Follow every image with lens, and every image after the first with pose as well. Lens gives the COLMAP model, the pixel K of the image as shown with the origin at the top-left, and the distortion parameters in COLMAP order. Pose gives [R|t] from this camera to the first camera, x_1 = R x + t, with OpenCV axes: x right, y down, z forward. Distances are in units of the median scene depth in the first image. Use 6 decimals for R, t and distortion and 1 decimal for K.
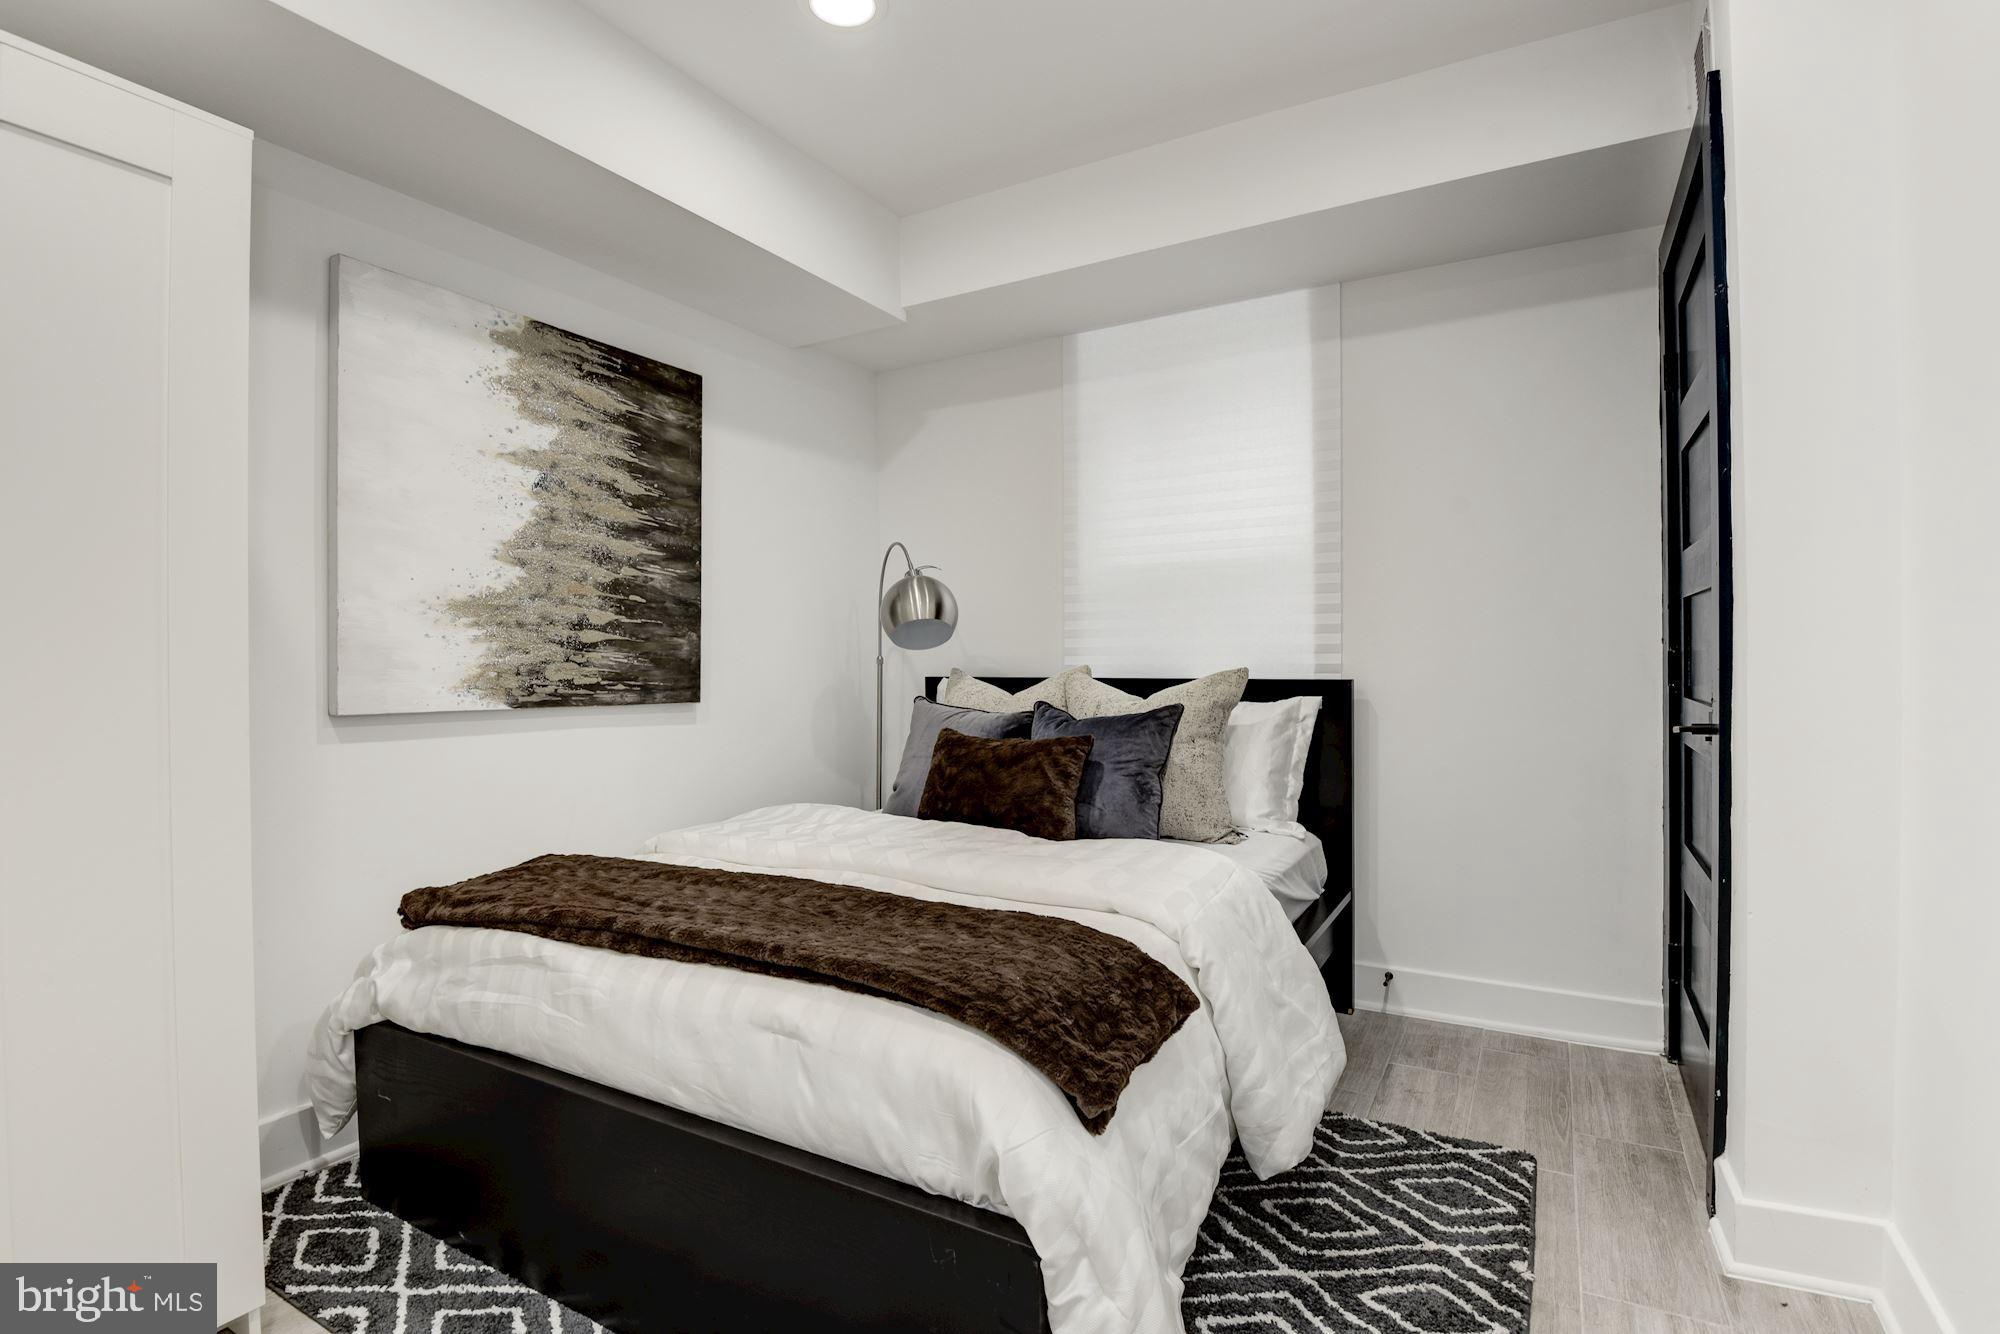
lens RADIAL K [[925.2, 0, 1000.0], [0, 925.2, 667.0], [0, 0, 1]] dist [0.035036, -0.052141]
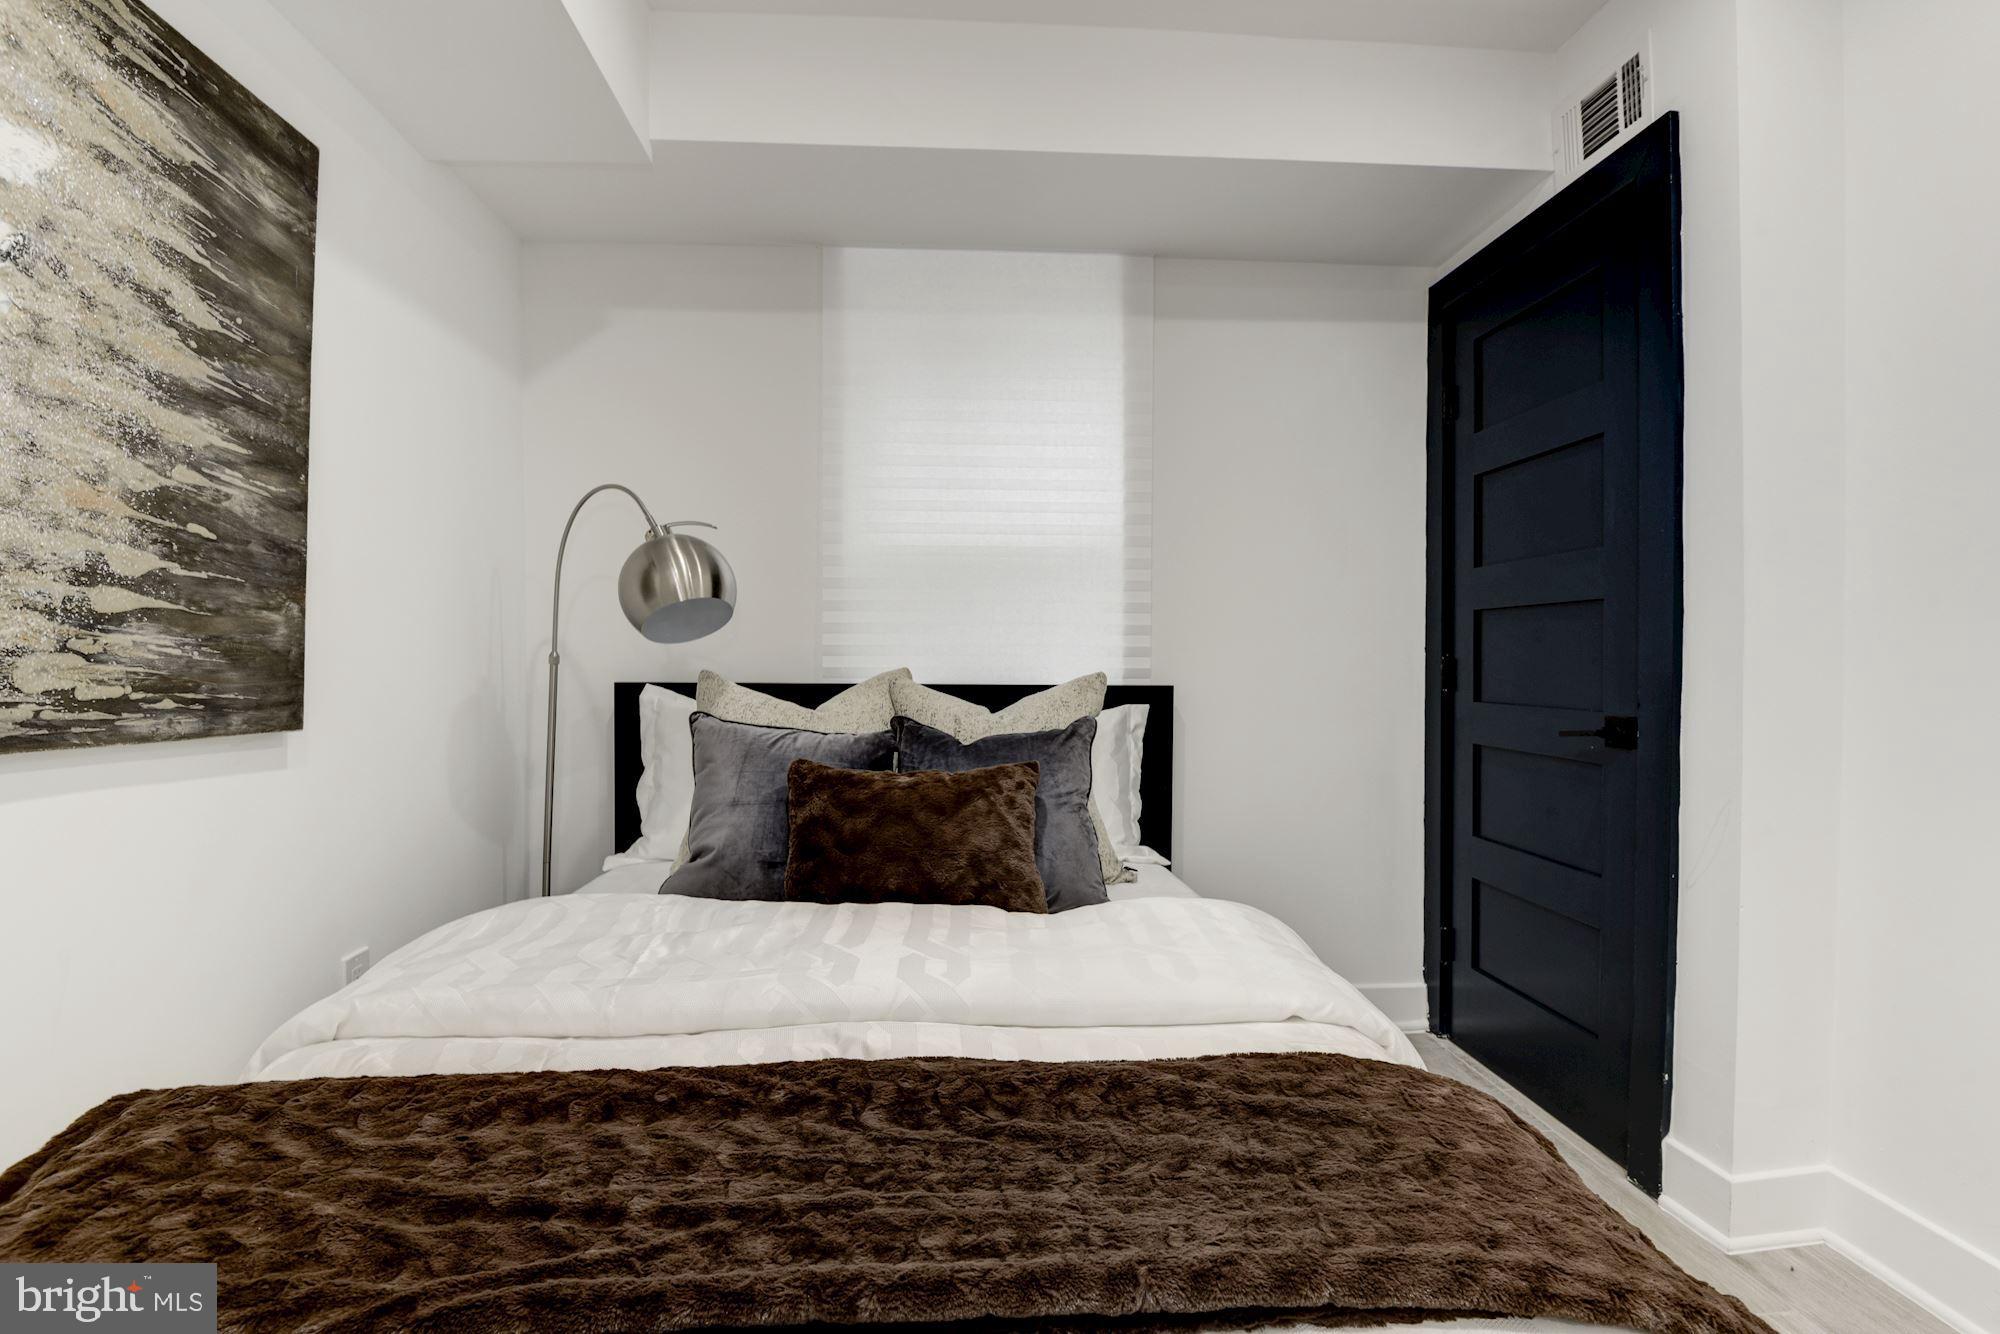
lens RADIAL K [[939.1, 0, 1000.0], [0, 939.1, 667.0], [0, 0, 1]] dist [-0.026419, -0.000411]
pose [[0.836467, 0.008395, 0.547952, -0.298577], [-0.005623, 0.999962, -0.006736, 0.002195], [-0.547988, 0.002553, 0.836482, 0.334830]]
